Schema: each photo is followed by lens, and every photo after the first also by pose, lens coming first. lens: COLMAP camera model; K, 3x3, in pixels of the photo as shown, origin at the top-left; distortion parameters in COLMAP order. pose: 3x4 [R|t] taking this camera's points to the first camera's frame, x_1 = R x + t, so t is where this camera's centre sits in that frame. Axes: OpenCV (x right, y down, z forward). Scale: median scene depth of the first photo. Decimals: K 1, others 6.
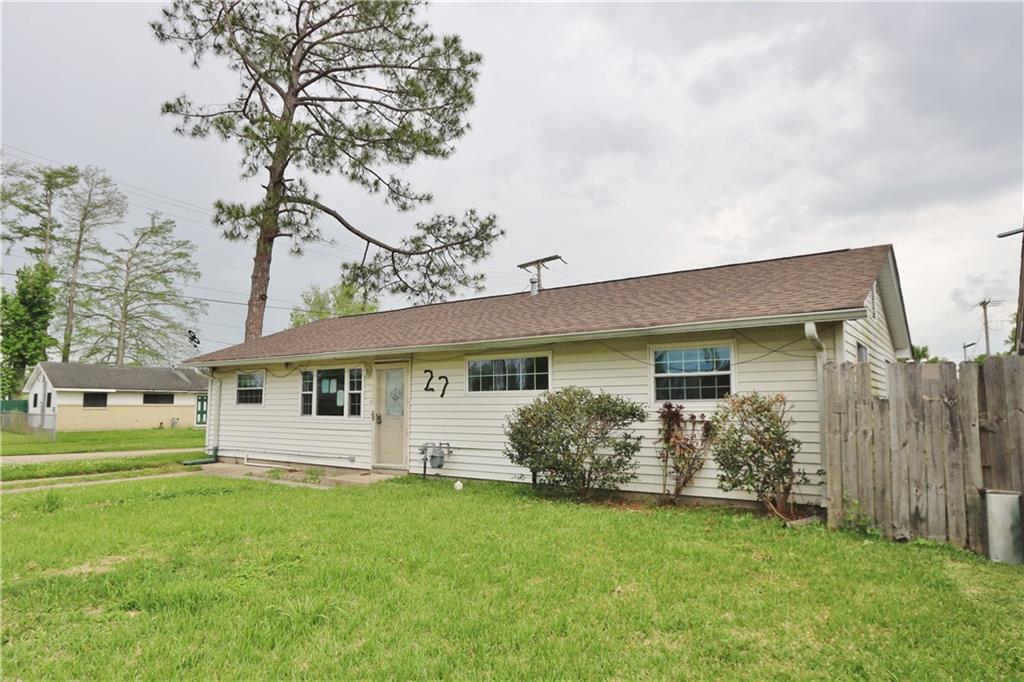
lens RADIAL K [[633.7, 0, 512.0], [0, 633.7, 341.0], [0, 0, 1]] dist [0.000599, 0.000146]
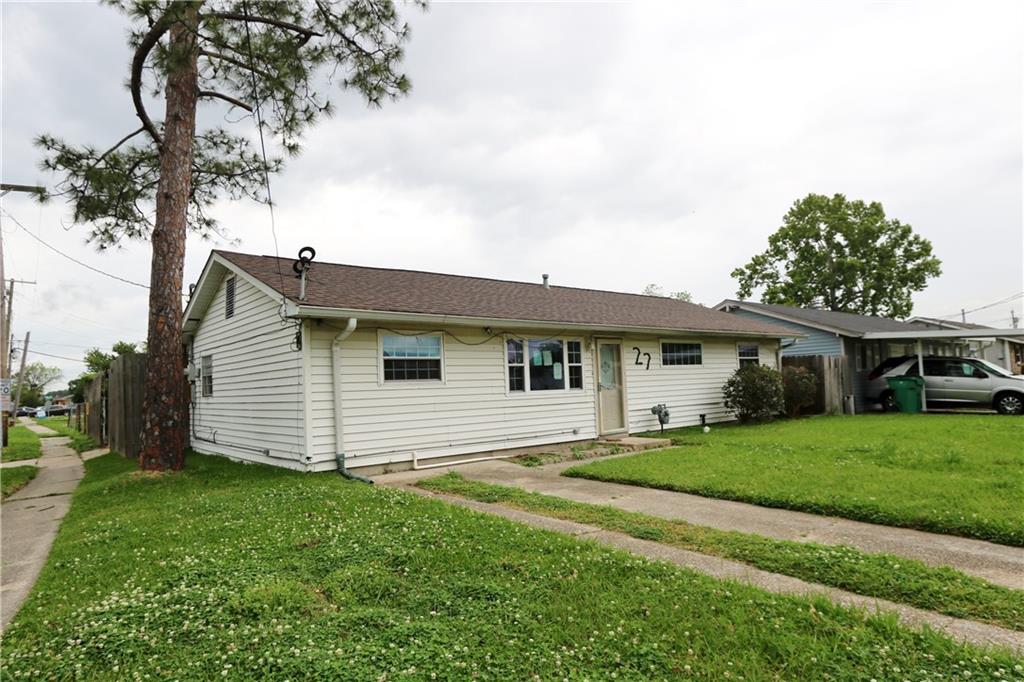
lens RADIAL K [[594.6, 0, 512.0], [0, 594.6, 341.0], [0, 0, 1]] dist [0.000160, 0.000132]
pose [[0.239048, 0.059118, 0.969206, -1.164625], [-0.067876, 0.996721, -0.044055, 0.089852], [-0.968633, -0.055254, 0.242277, 0.858550]]
